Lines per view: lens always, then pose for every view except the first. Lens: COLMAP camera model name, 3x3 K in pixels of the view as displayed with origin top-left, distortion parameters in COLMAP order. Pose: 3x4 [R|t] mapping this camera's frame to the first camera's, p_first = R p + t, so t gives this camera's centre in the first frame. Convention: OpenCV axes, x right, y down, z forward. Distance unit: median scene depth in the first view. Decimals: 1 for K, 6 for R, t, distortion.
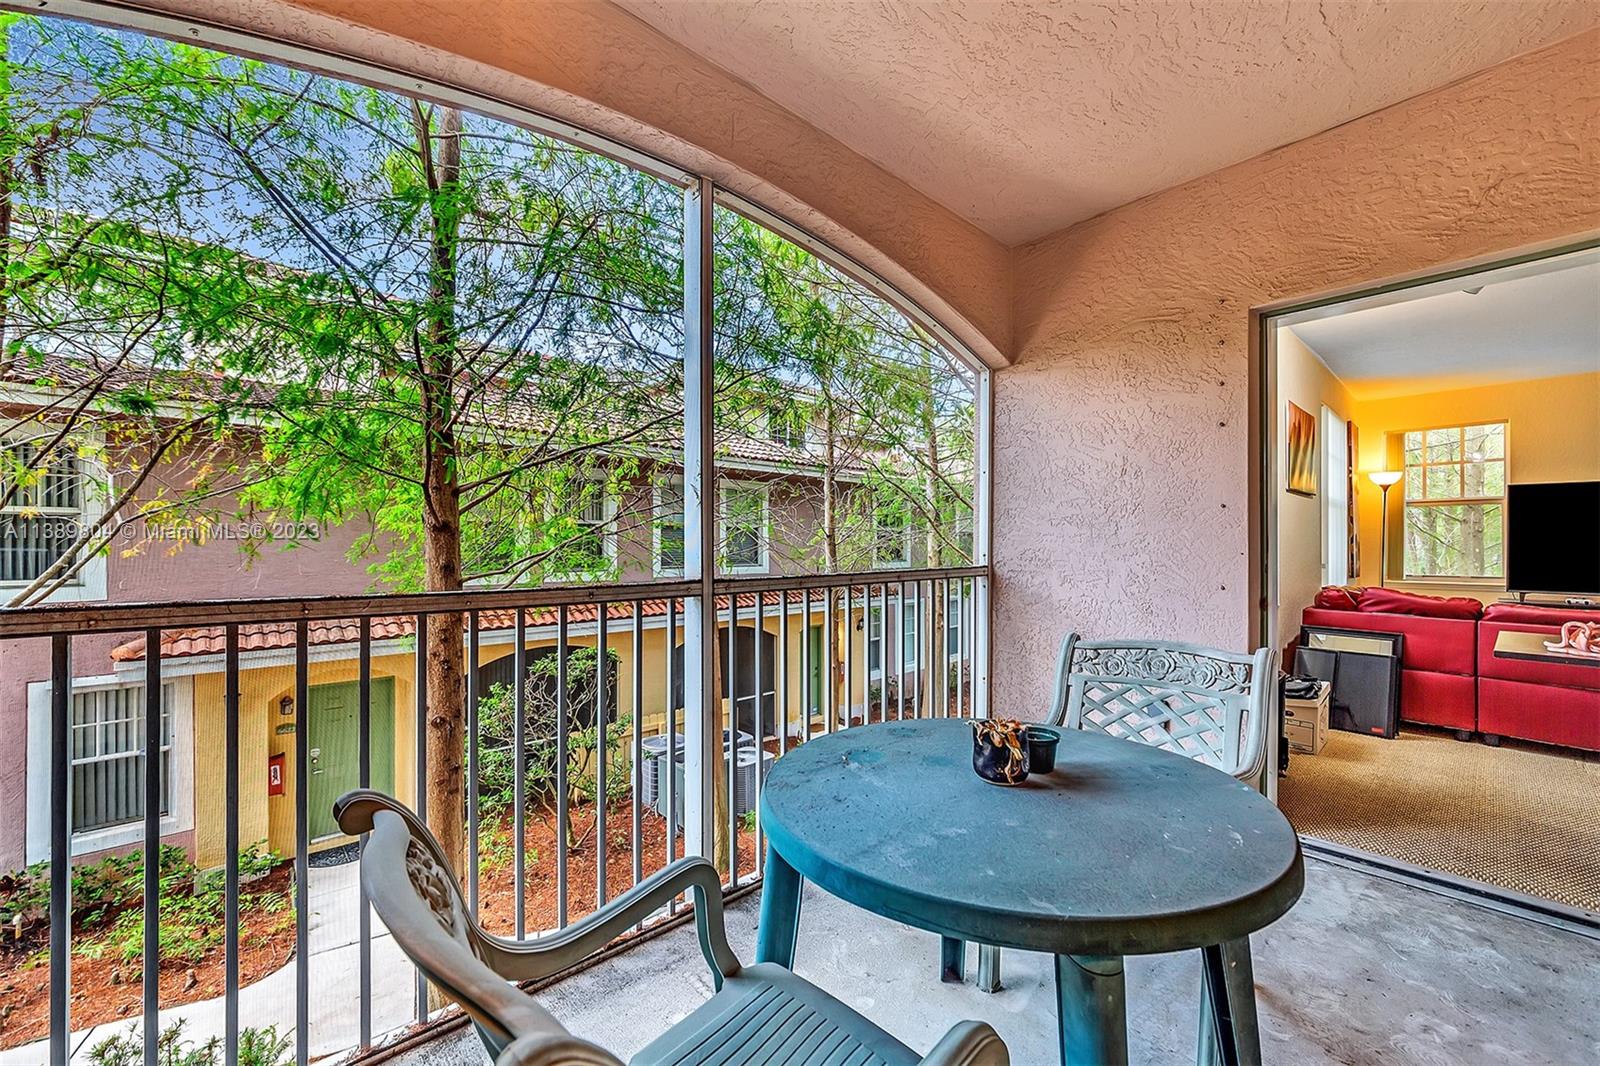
lens RADIAL K [[638.7, 0, 802.5], [0, 638.7, 542.4], [0, 0, 1]] dist [-0.001123, -0.000046]
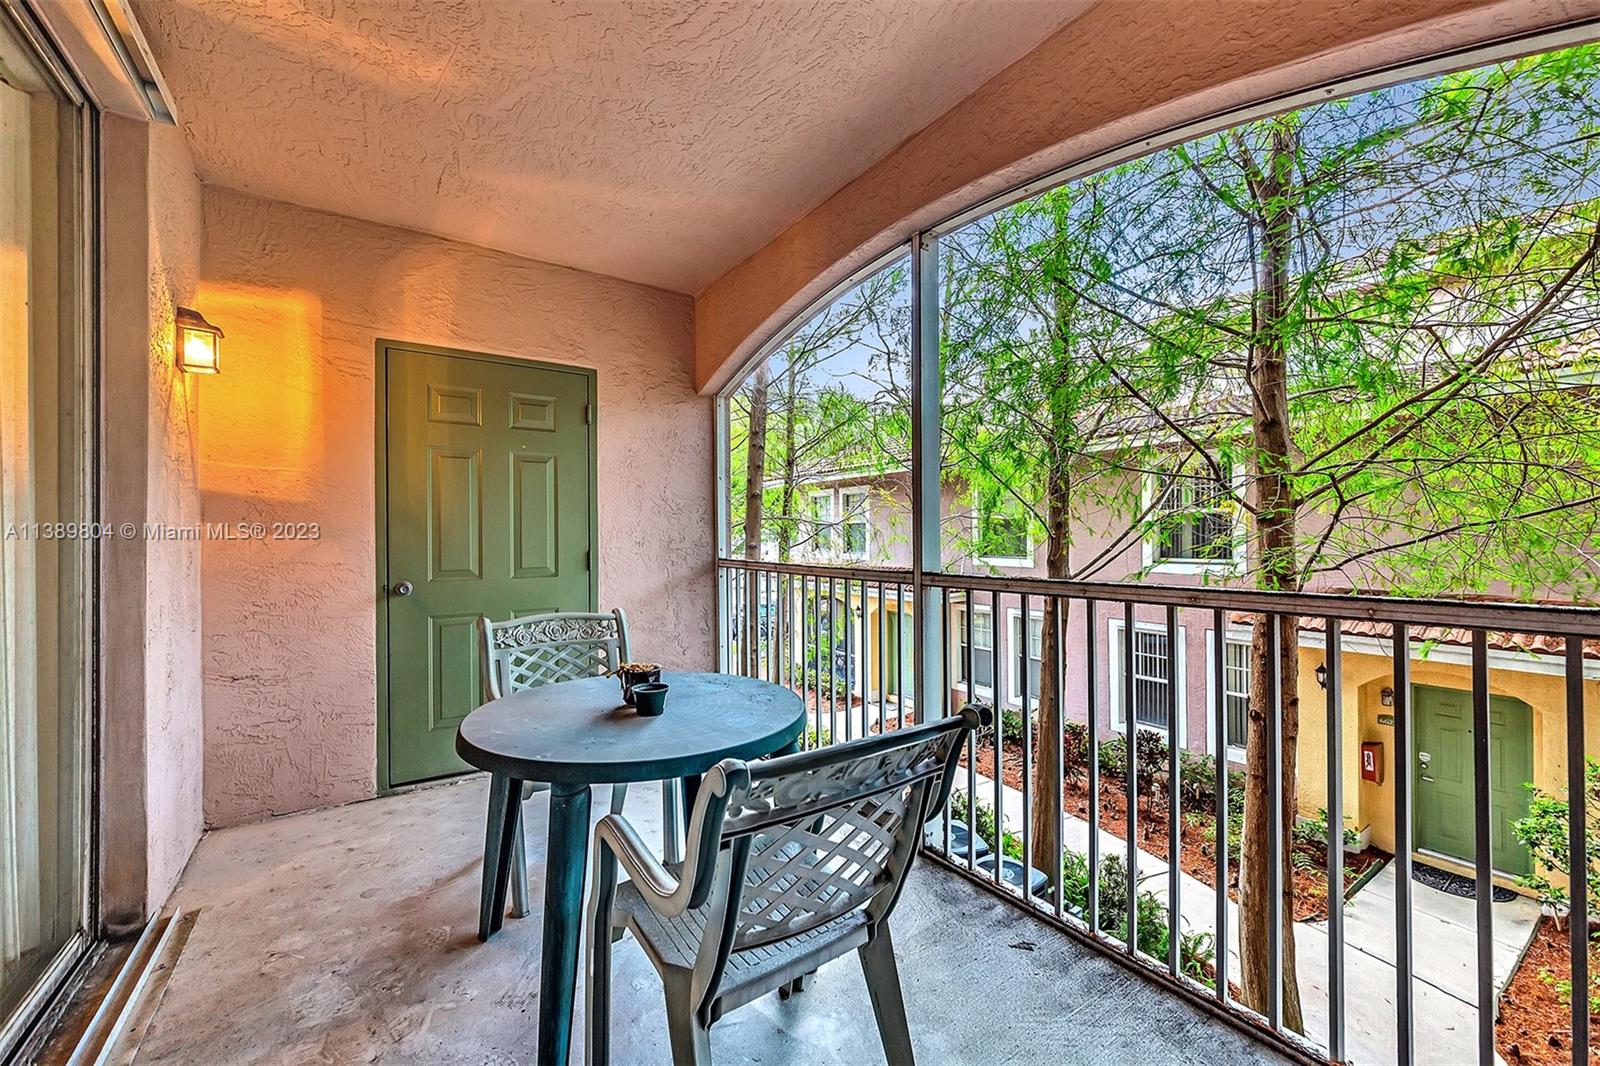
lens RADIAL K [[602.2, 0, 800.0], [0, 602.2, 533.0], [0, 0, 1]] dist [-0.000731, -0.000075]
pose [[-0.134910, -0.004241, -0.990849, 0.245489], [0.013200, 0.999894, -0.006077, -0.004023], [0.990770, -0.013899, -0.134840, 0.236683]]
